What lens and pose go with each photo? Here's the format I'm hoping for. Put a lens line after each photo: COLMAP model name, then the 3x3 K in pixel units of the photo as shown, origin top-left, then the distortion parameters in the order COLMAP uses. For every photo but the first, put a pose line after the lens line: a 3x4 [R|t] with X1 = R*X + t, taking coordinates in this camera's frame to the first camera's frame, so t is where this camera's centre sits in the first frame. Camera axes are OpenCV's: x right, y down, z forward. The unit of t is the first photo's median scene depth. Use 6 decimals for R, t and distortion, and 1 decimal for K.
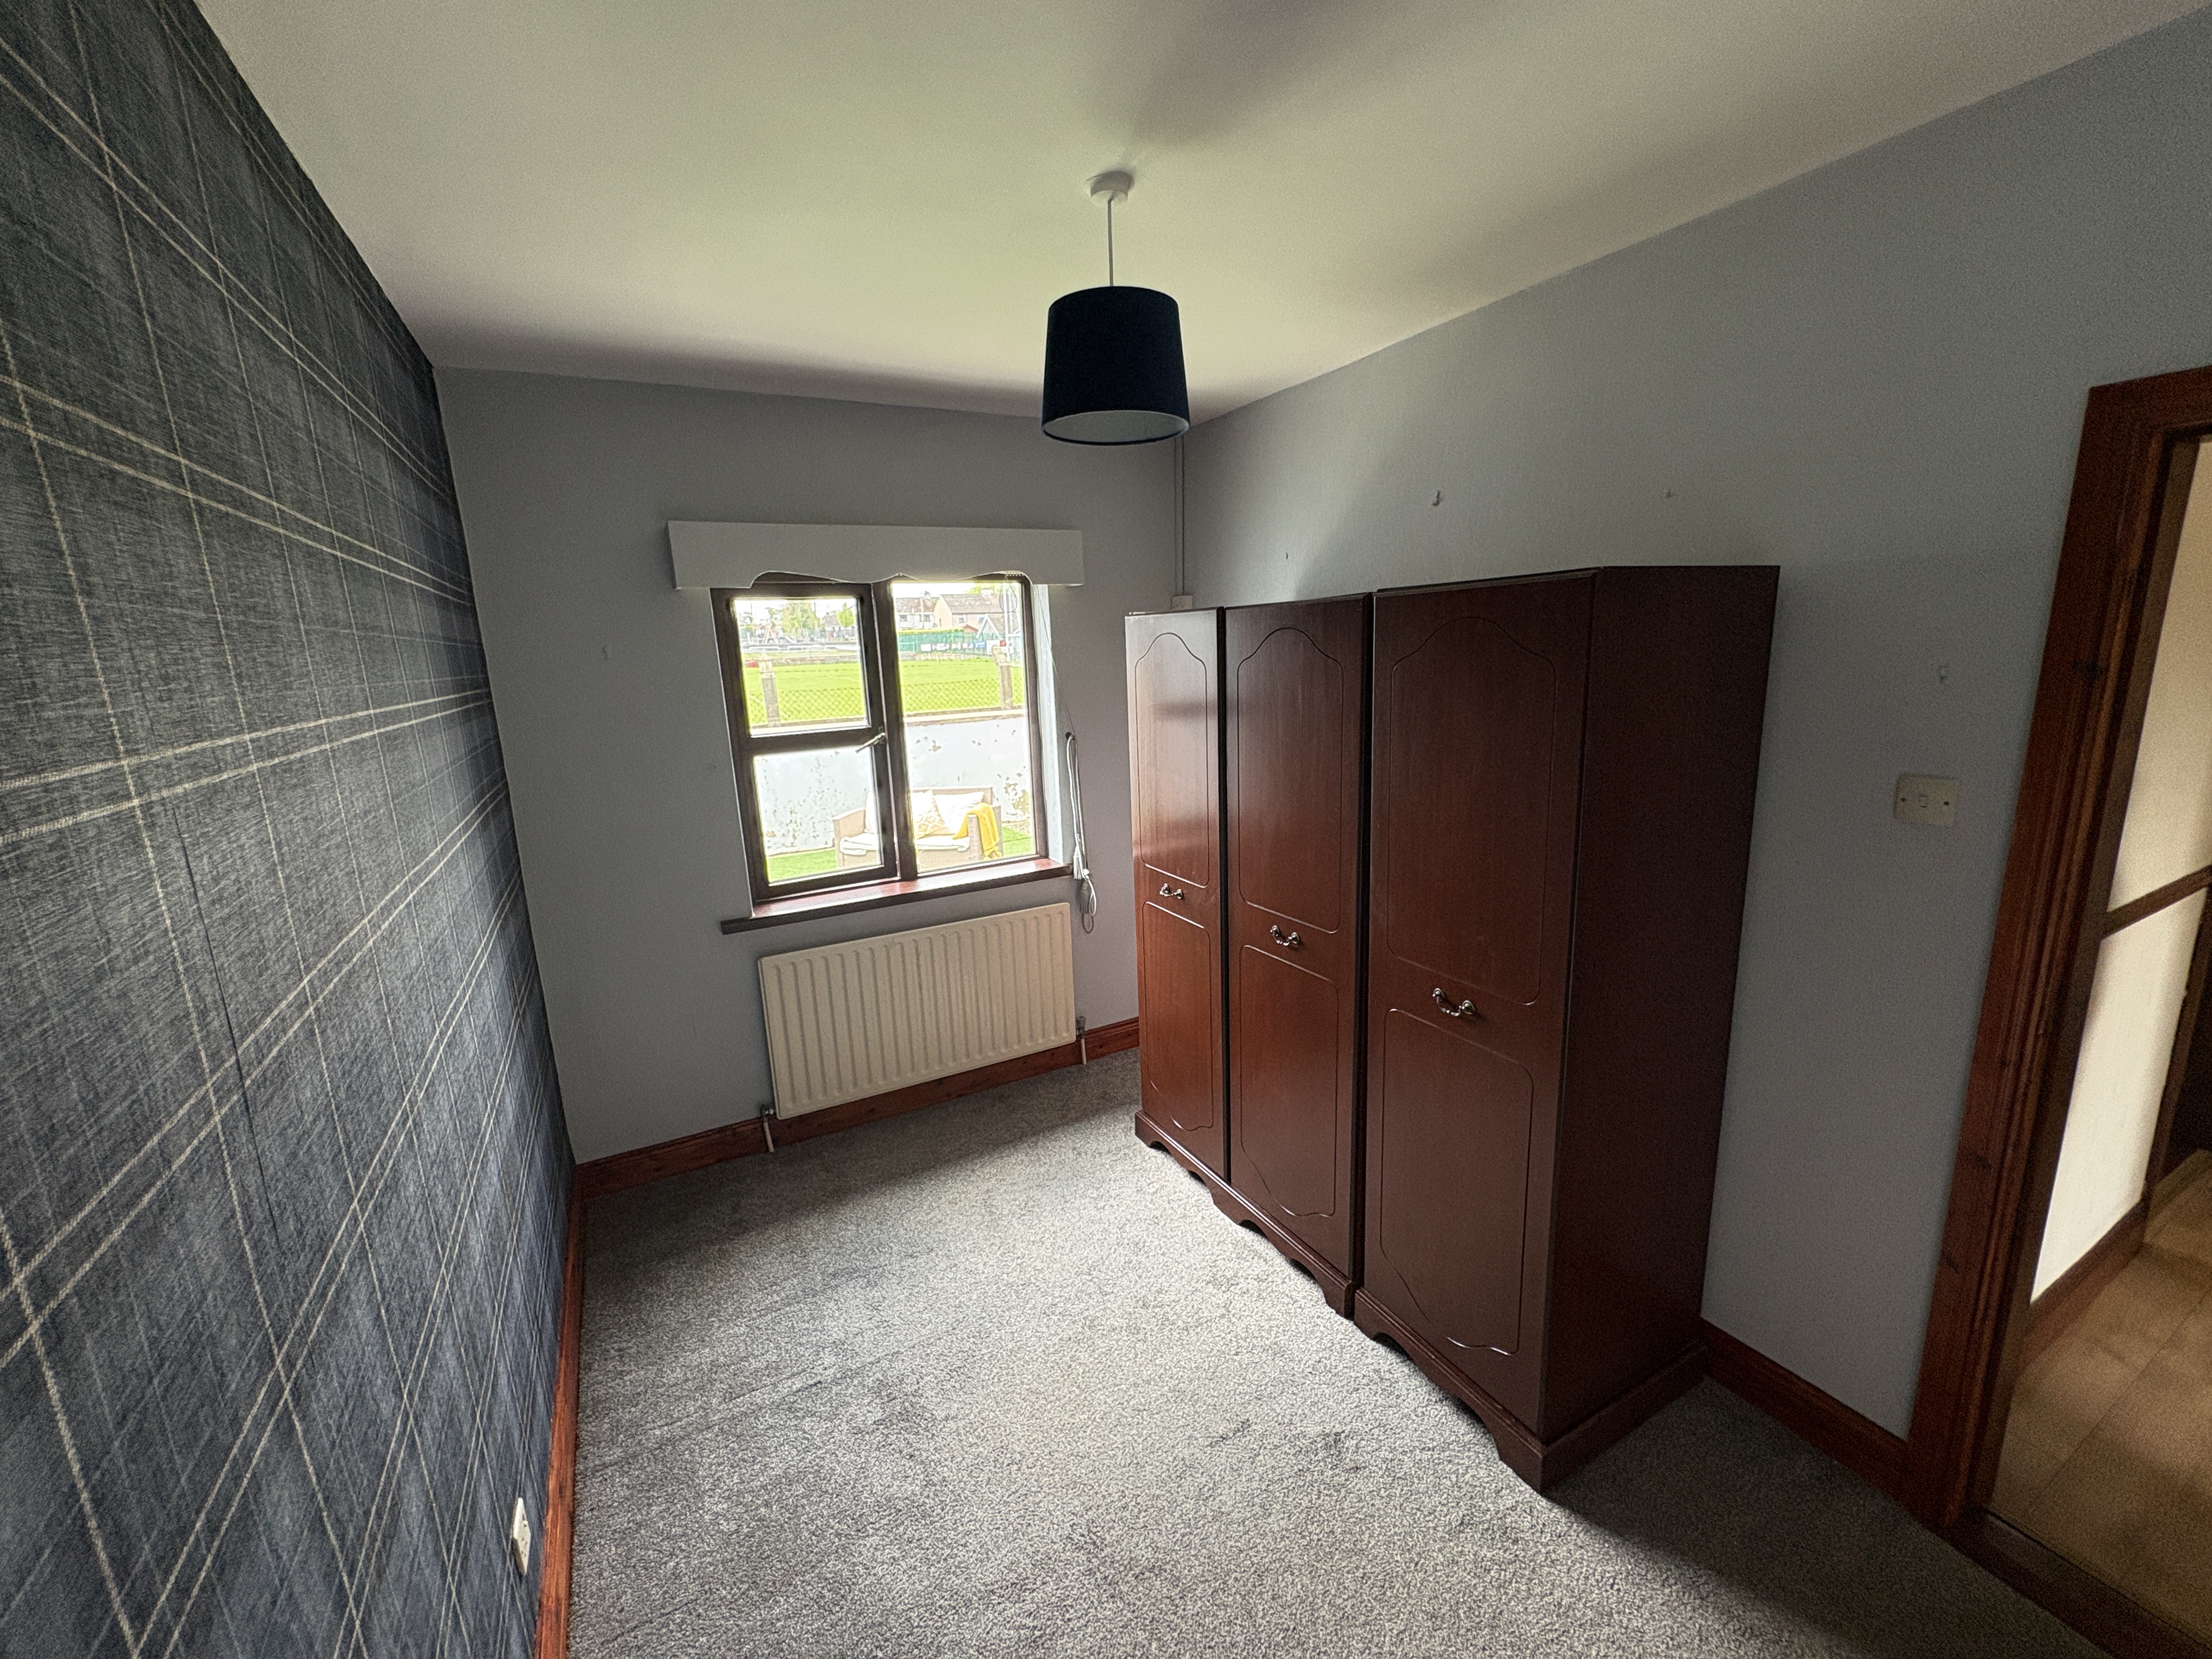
lens RADIAL K [[883.4, 0, 1106.0], [0, 883.4, 829.5], [0, 0, 1]] dist [-0.001250, -0.000091]
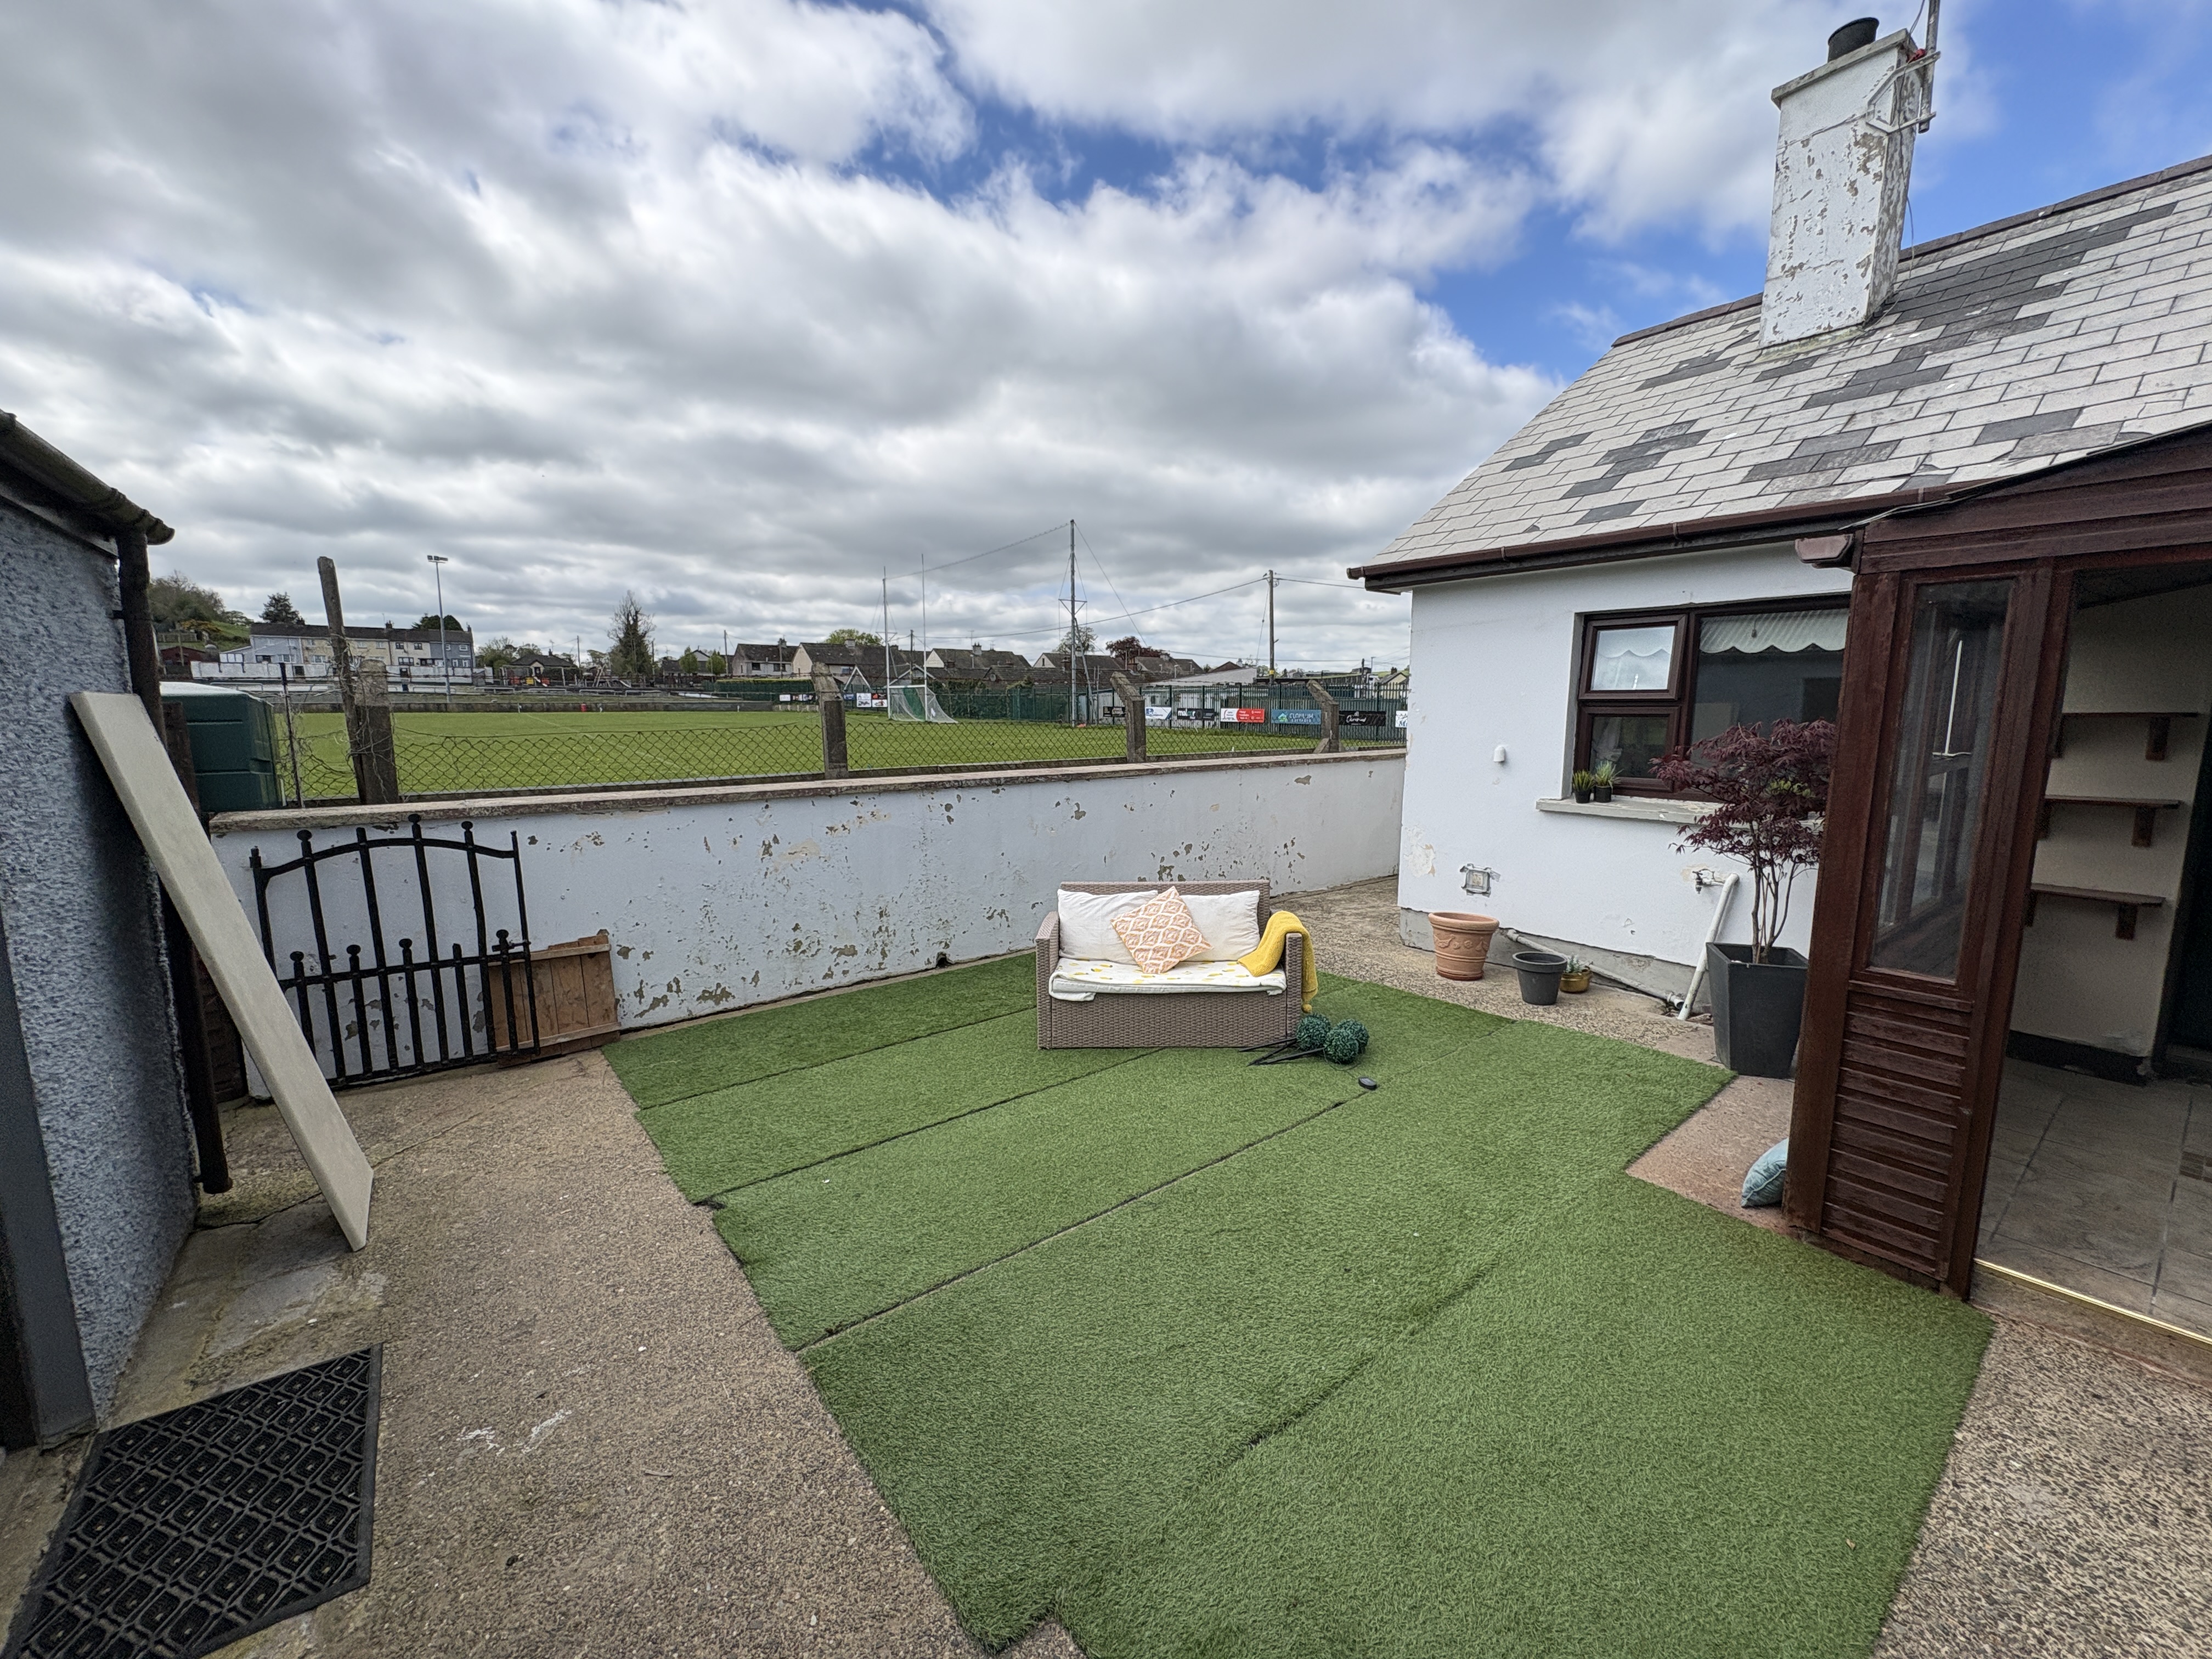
lens RADIAL K [[883.4, 0, 1106.0], [0, 883.4, 829.5], [0, 0, 1]] dist [-0.001250, -0.000091]
pose [[0.985311, 0.016177, 0.170004, -0.259437], [-0.004346, 0.997556, -0.069735, -0.030348], [-0.170716, 0.067971, 0.982973, 0.298487]]
